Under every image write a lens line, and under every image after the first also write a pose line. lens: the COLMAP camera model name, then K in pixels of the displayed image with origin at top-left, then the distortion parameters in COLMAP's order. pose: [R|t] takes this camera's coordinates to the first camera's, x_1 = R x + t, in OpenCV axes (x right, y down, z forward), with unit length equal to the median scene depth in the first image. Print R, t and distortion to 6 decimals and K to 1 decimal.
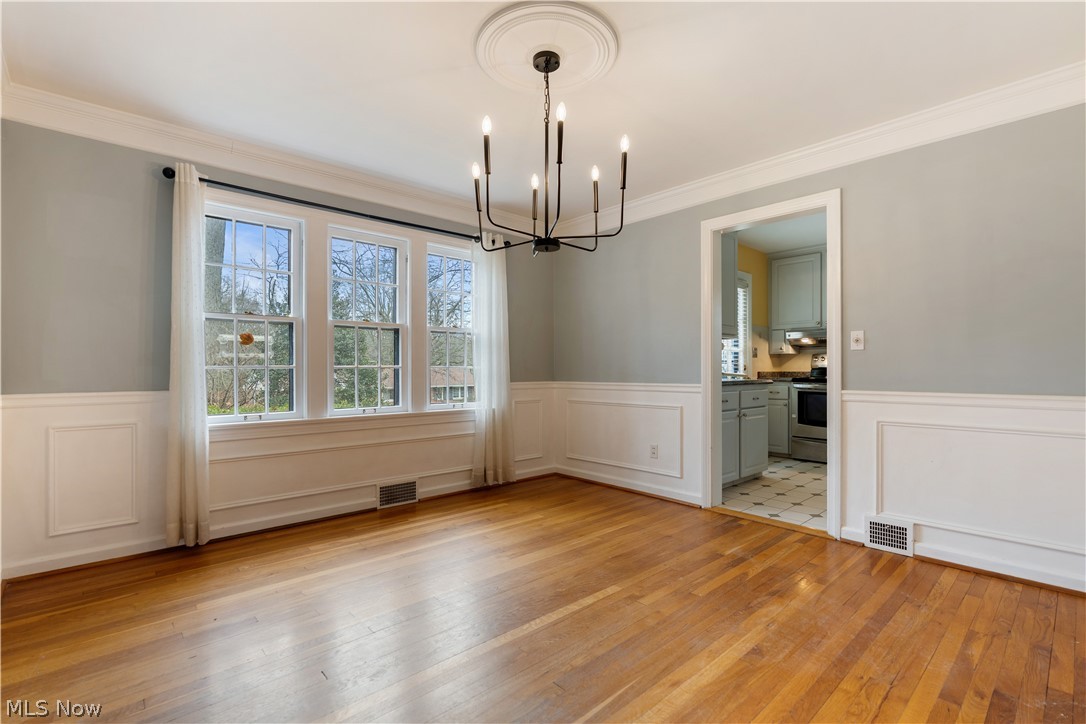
lens RADIAL K [[494.7, 0, 540.7], [0, 494.7, 369.5], [0, 0, 1]] dist [0.000932, 0.000208]
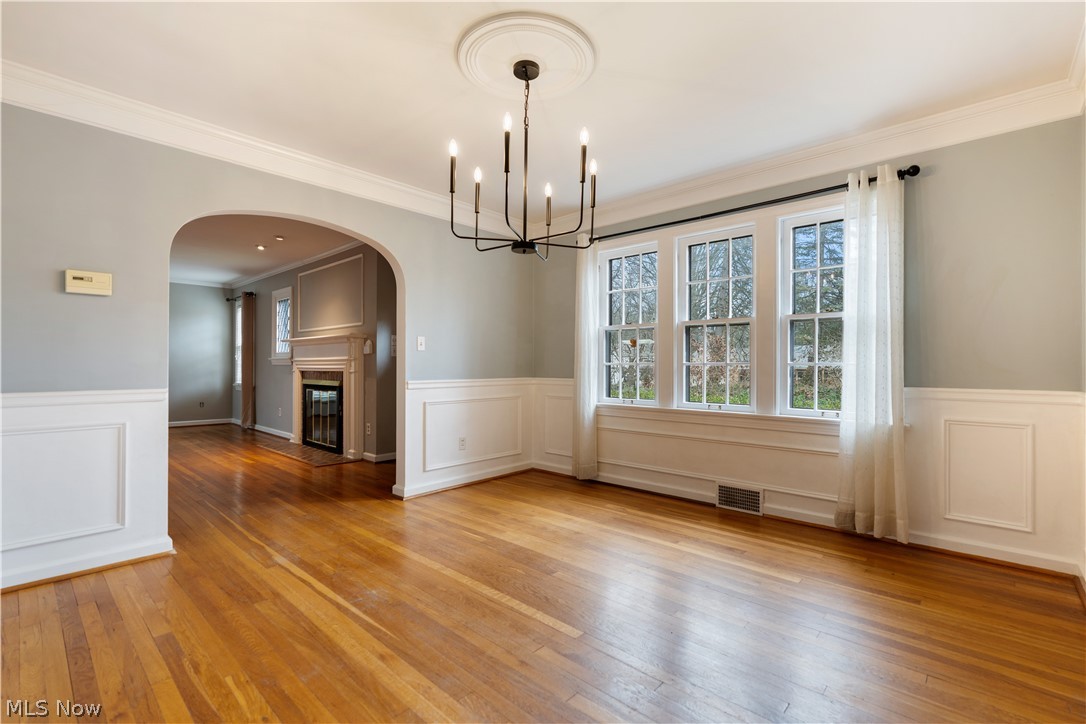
lens RADIAL K [[486.6, 0, 543.0], [0, 486.6, 362.0], [0, 0, 1]] dist [-0.001375, 0.000516]
pose [[0.093450, -0.004561, -0.995614, 0.696668], [-0.001724, 0.999987, -0.004743, -0.003656], [0.995622, 0.002160, 0.093441, 0.635870]]
